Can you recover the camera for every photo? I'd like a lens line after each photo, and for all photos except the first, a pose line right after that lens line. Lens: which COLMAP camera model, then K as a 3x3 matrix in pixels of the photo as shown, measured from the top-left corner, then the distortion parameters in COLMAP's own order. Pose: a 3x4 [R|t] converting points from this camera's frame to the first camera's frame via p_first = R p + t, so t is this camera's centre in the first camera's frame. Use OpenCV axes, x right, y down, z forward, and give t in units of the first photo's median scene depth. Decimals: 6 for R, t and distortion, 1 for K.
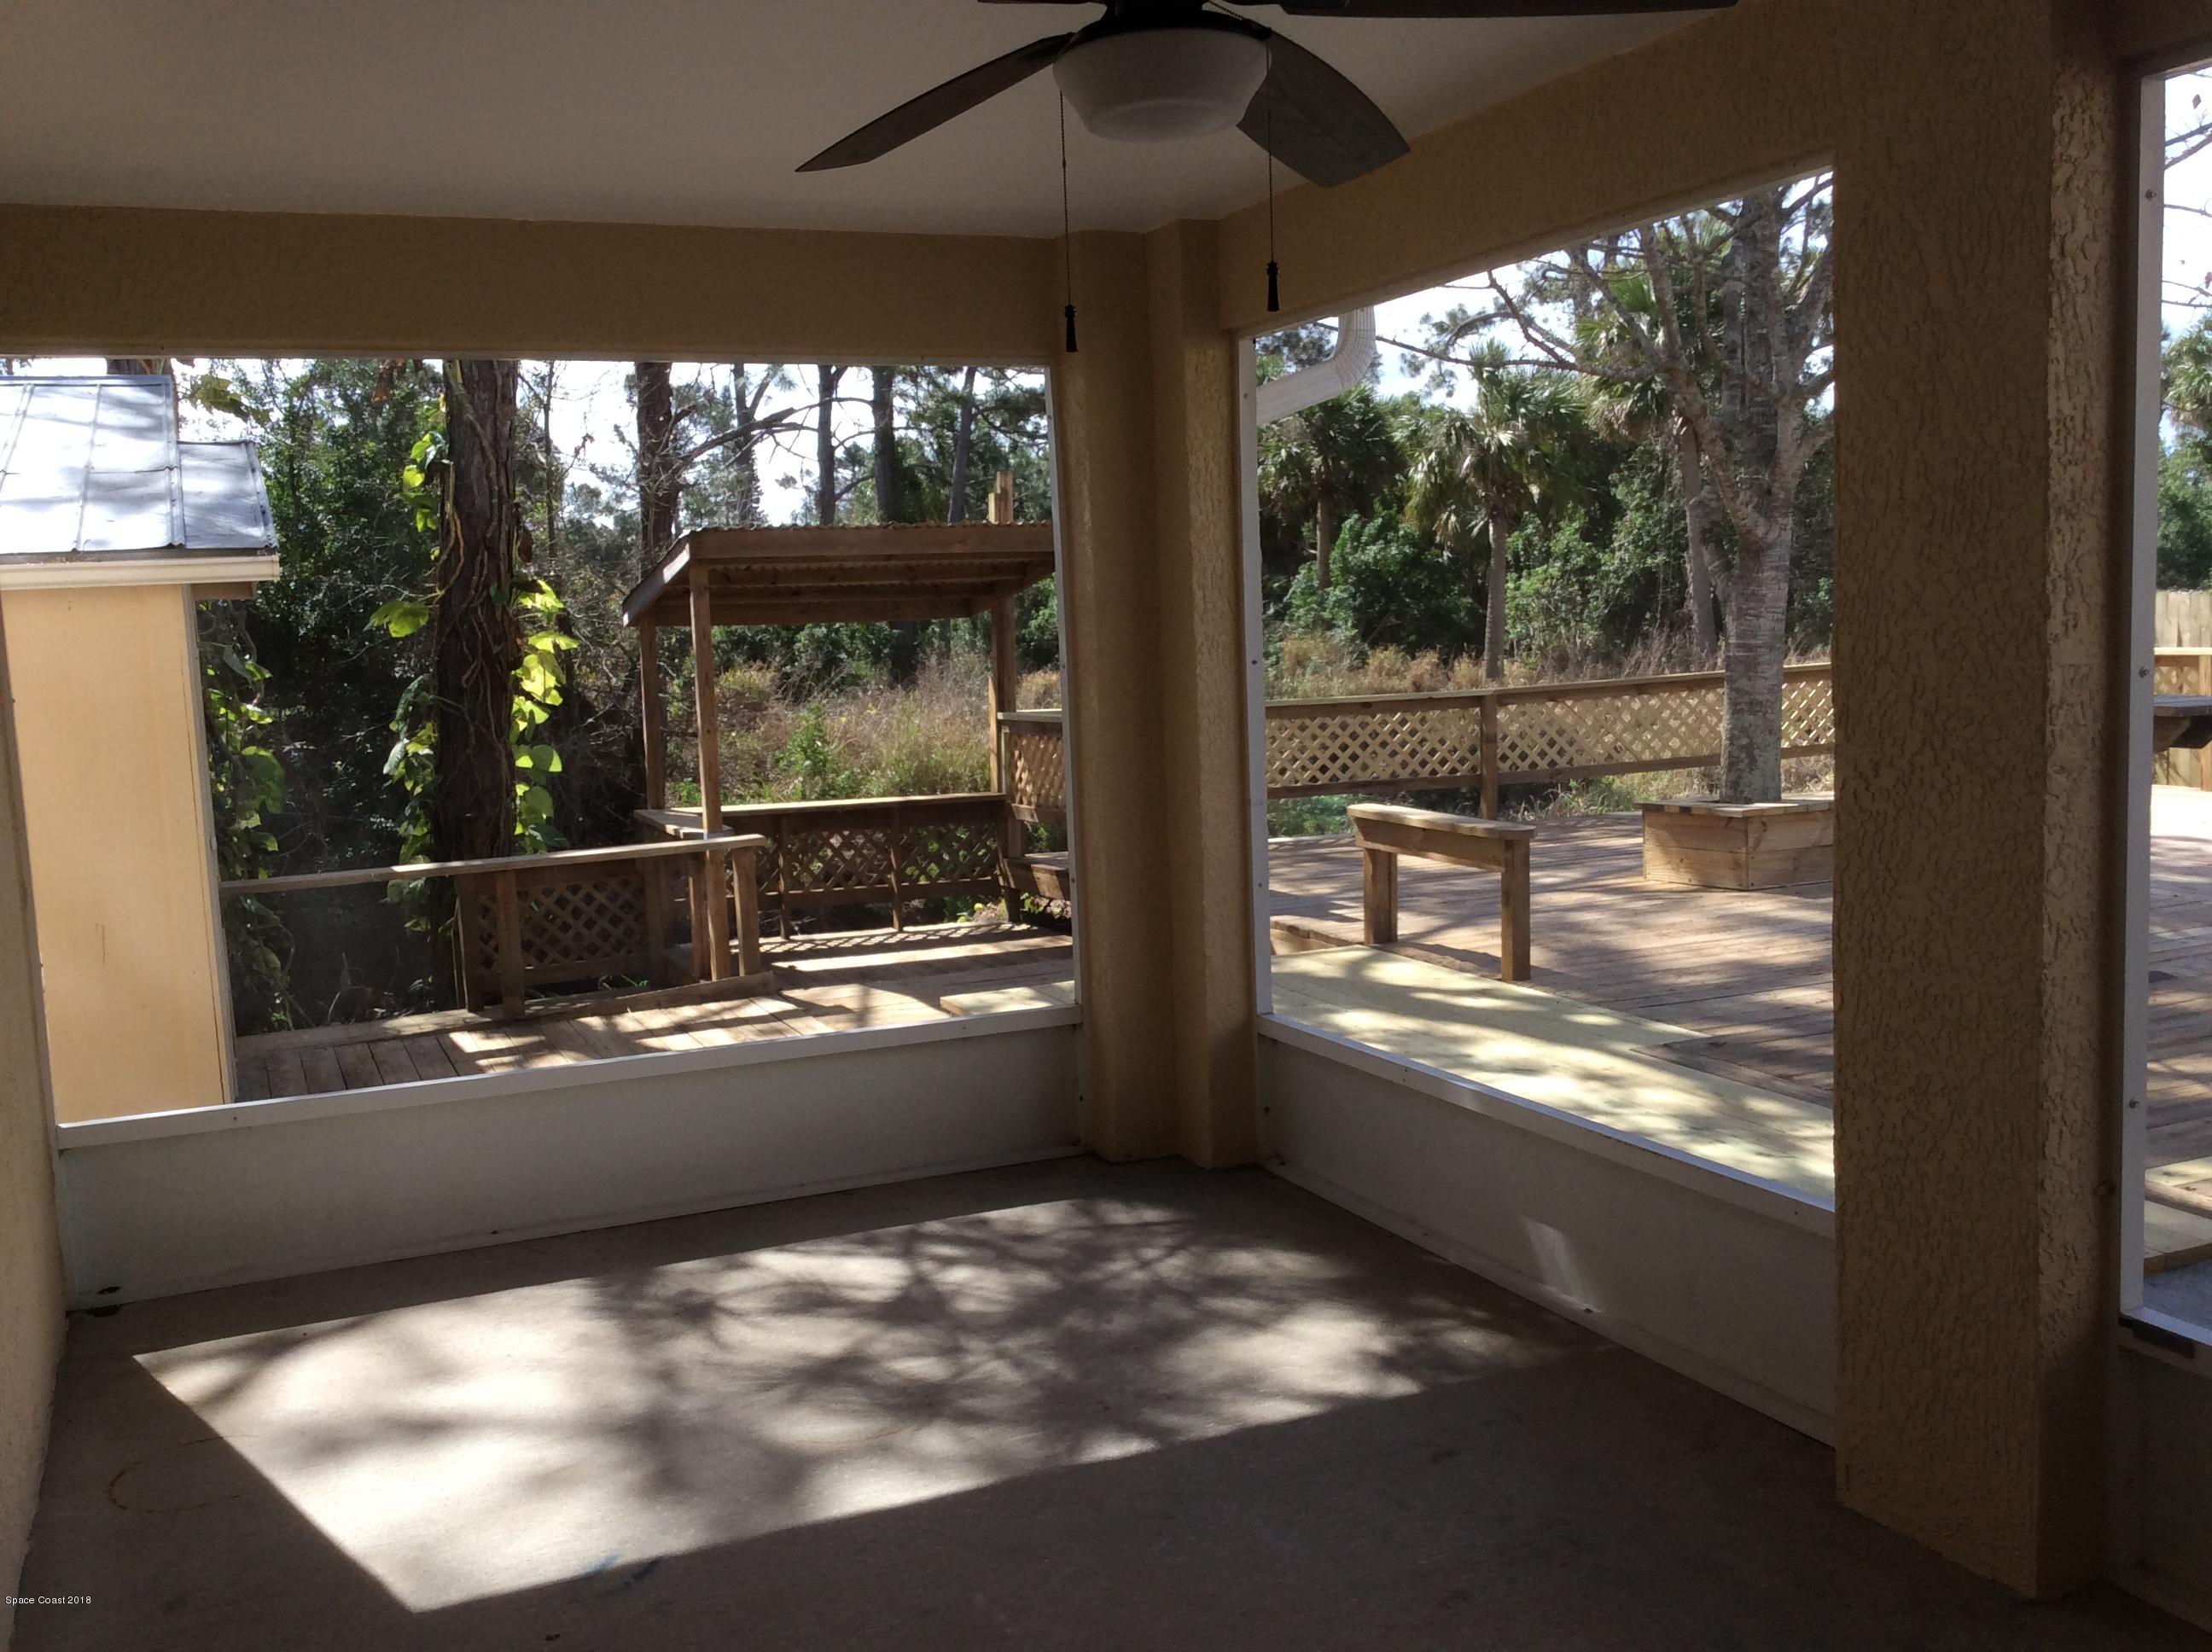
lens RADIAL K [[2022.4, 0, 1104.0], [0, 2022.4, 853.0], [0, 0, 1]] dist [0.051687, 0.000000]
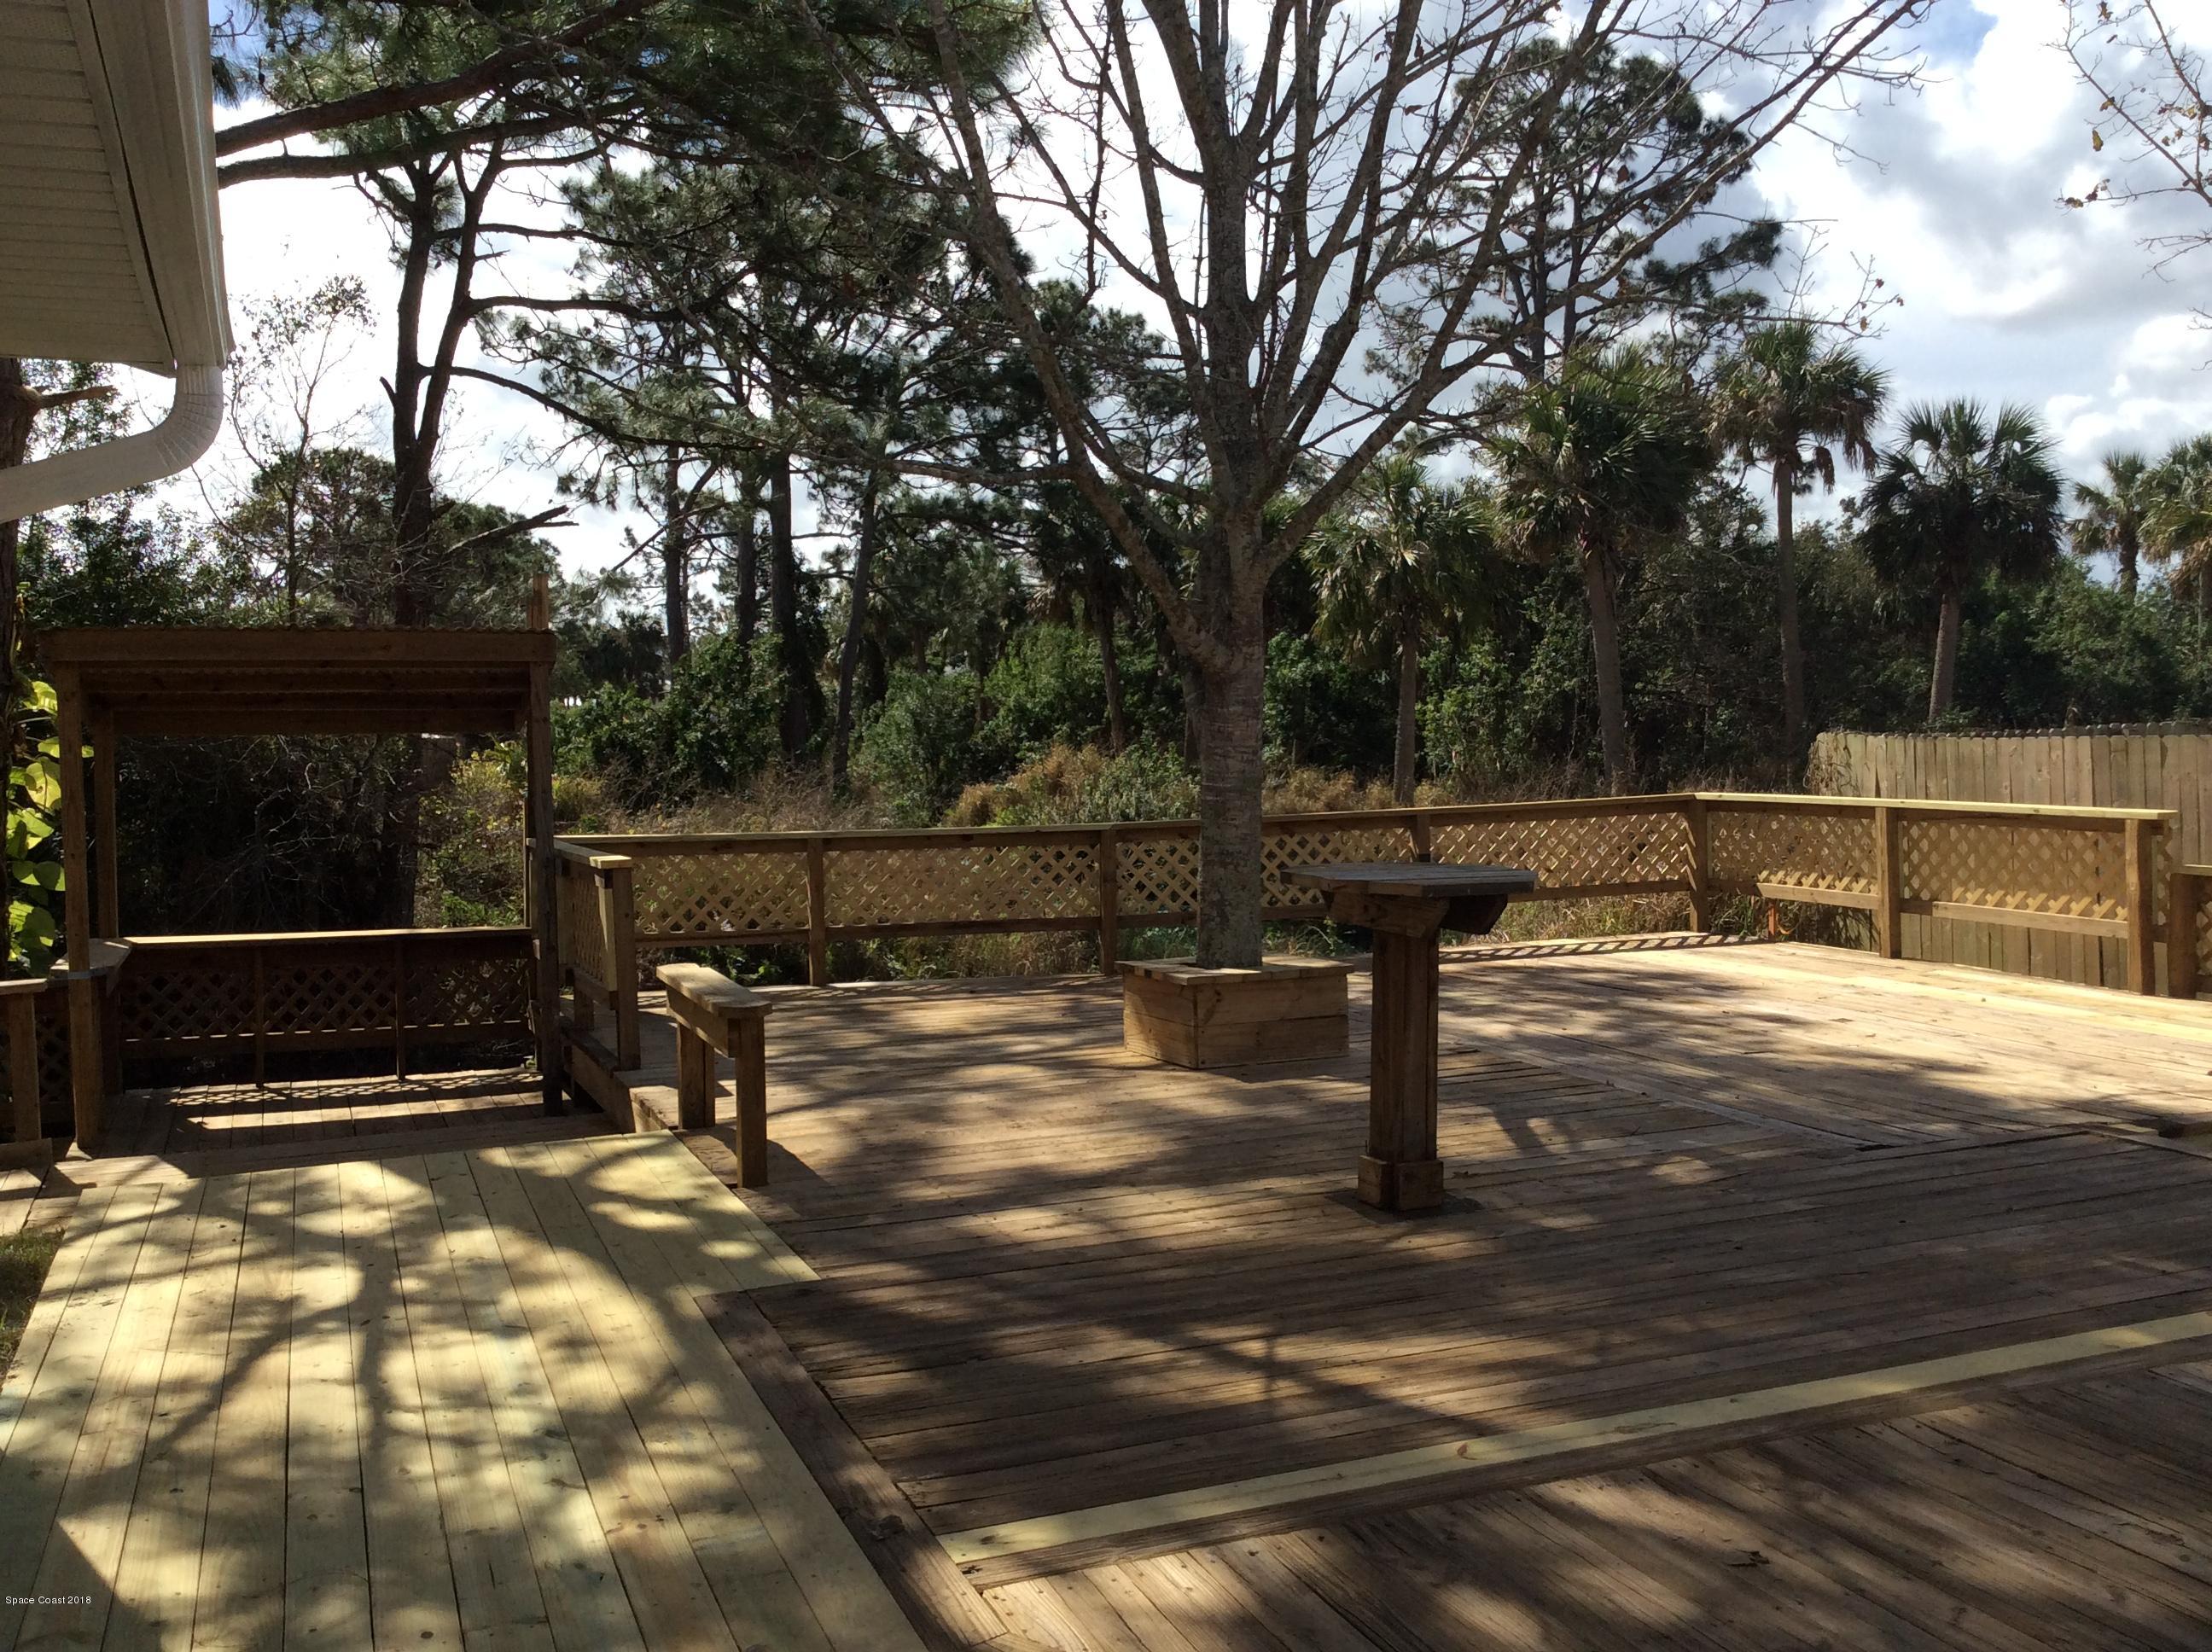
lens RADIAL K [[2022.4, 0, 1129.1], [0, 2022.4, 856.2], [0, 0, 1]] dist [0.051687, 0.000000]
pose [[0.999590, 0.023417, -0.016504, 0.454692], [-0.024234, 0.998396, -0.051160, -0.042605], [0.015279, 0.051539, 0.998554, 0.193447]]
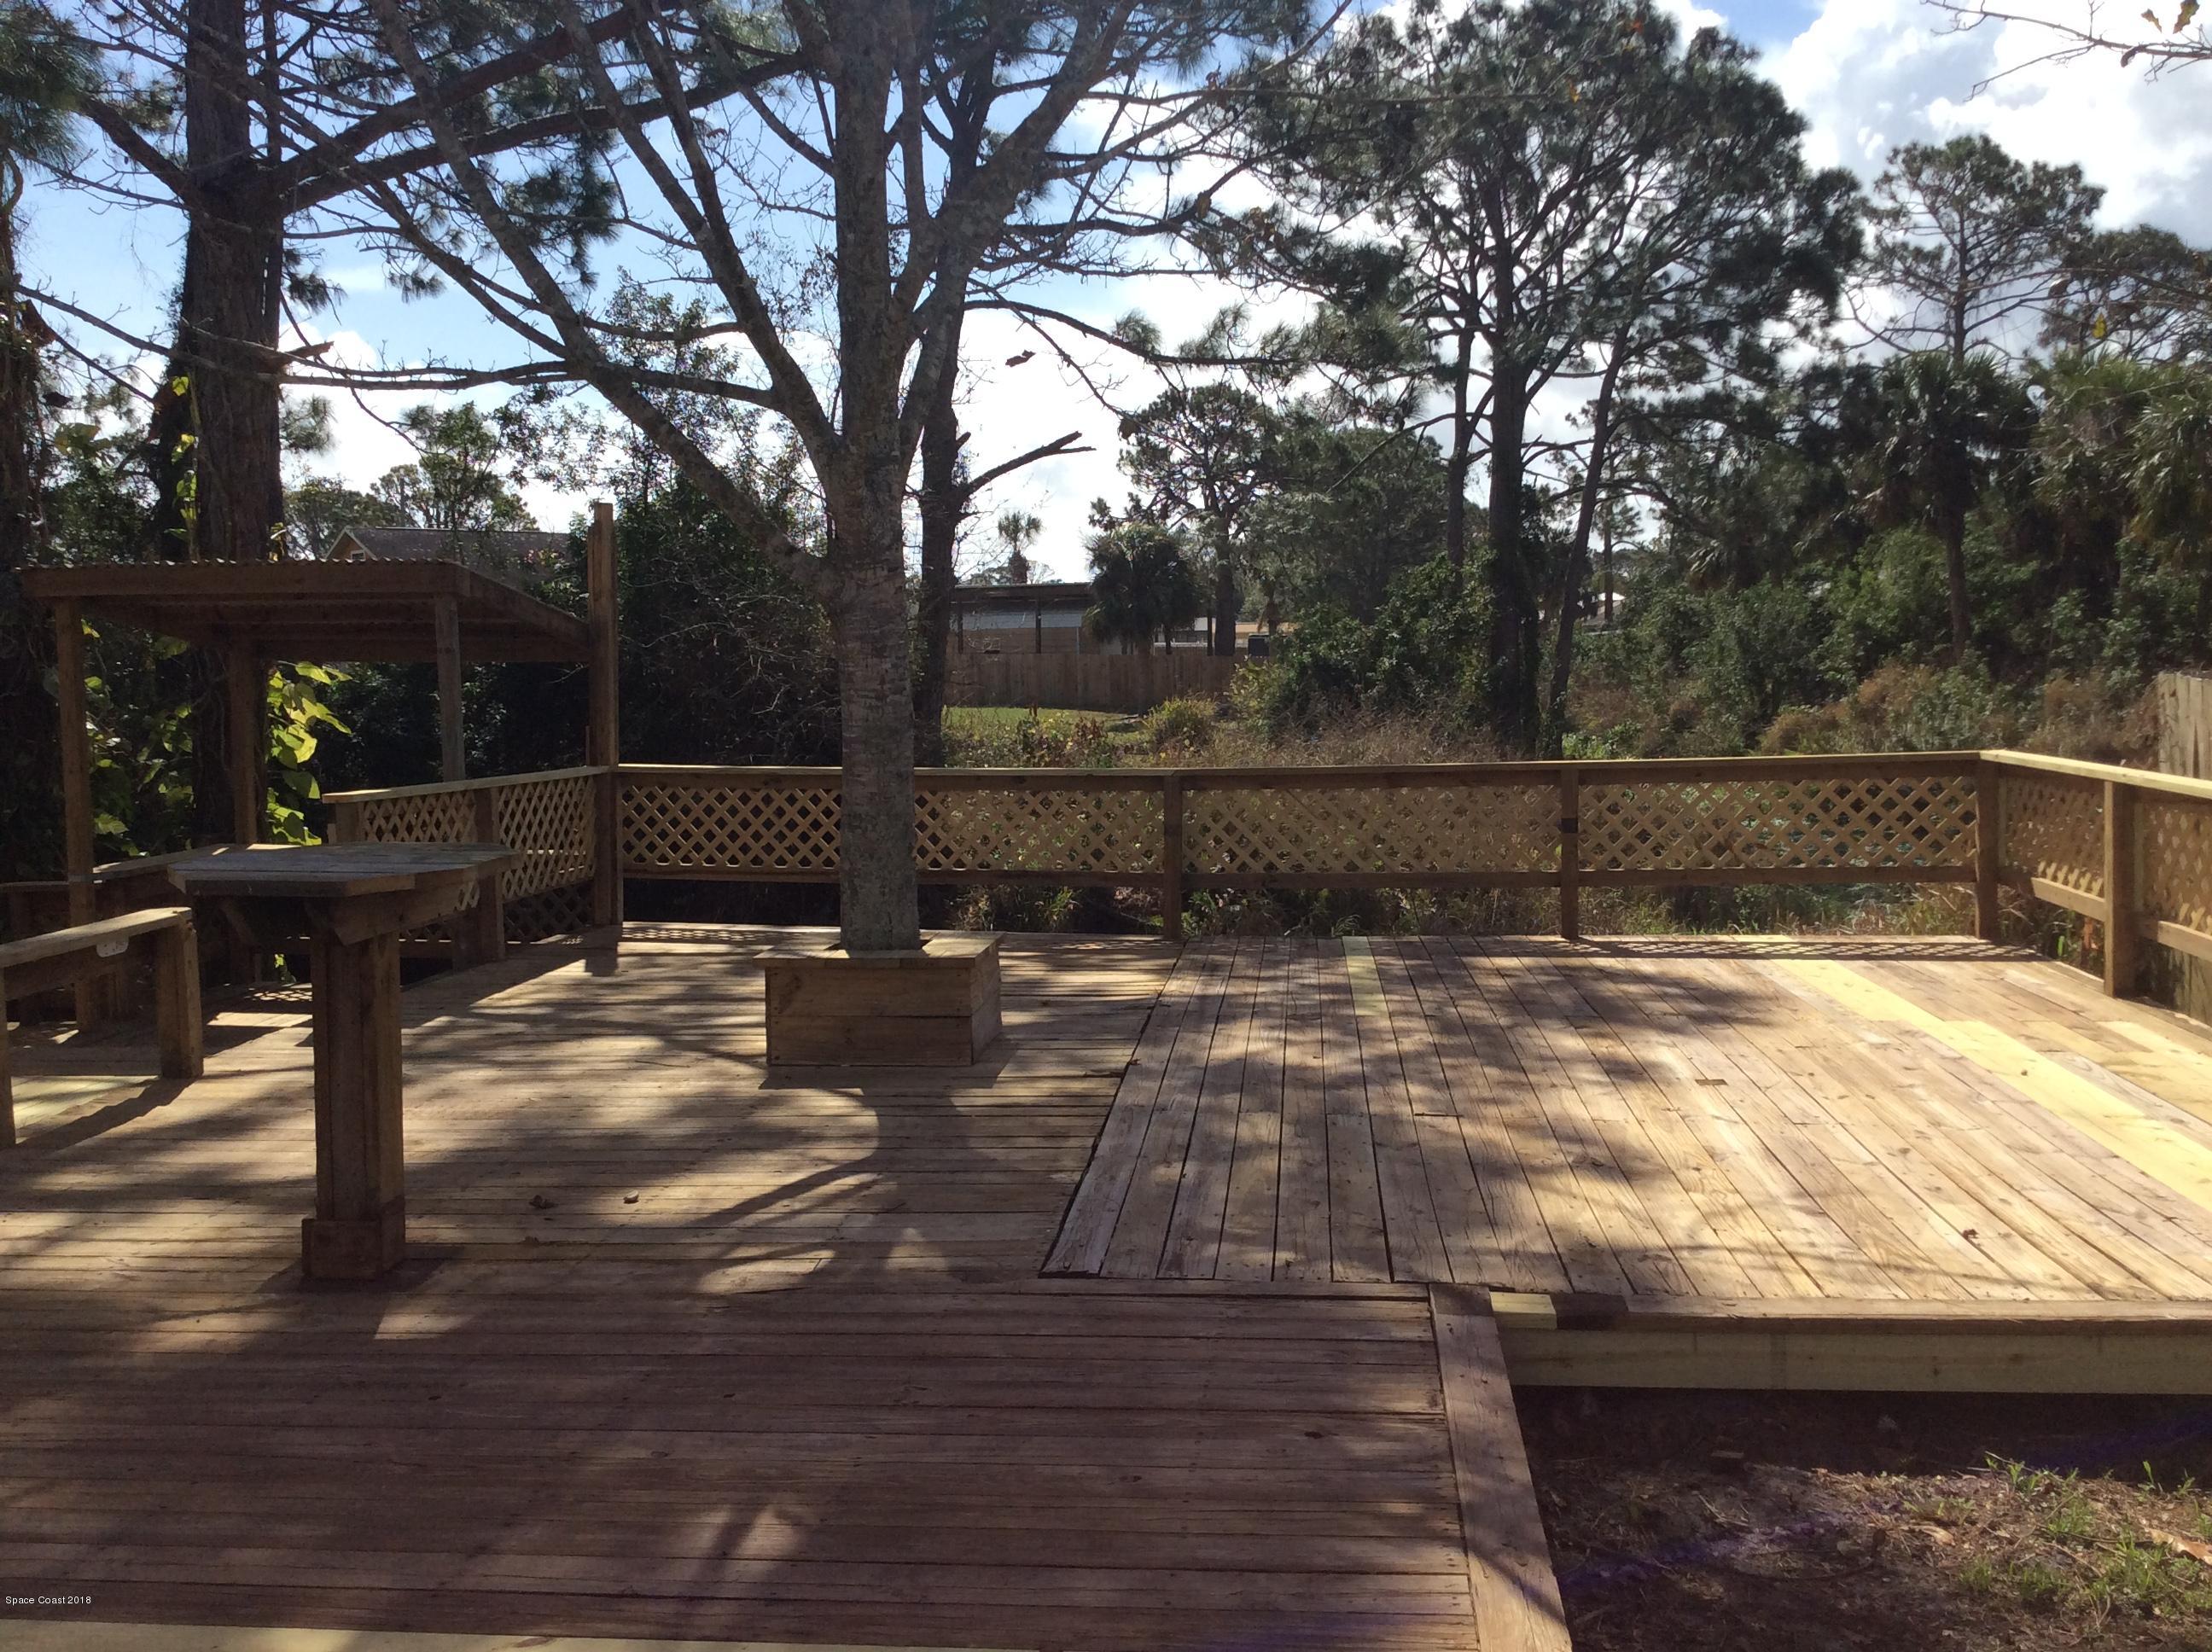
lens RADIAL K [[2022.4, 0, 1120.2], [0, 2022.4, 786.3], [0, 0, 1]] dist [0.051687, 0.000000]
pose [[0.868704, 0.059865, -0.491700, 1.192658], [-0.078587, 0.996754, -0.017487, -0.123236], [0.489057, 0.053833, 0.870589, 0.621767]]
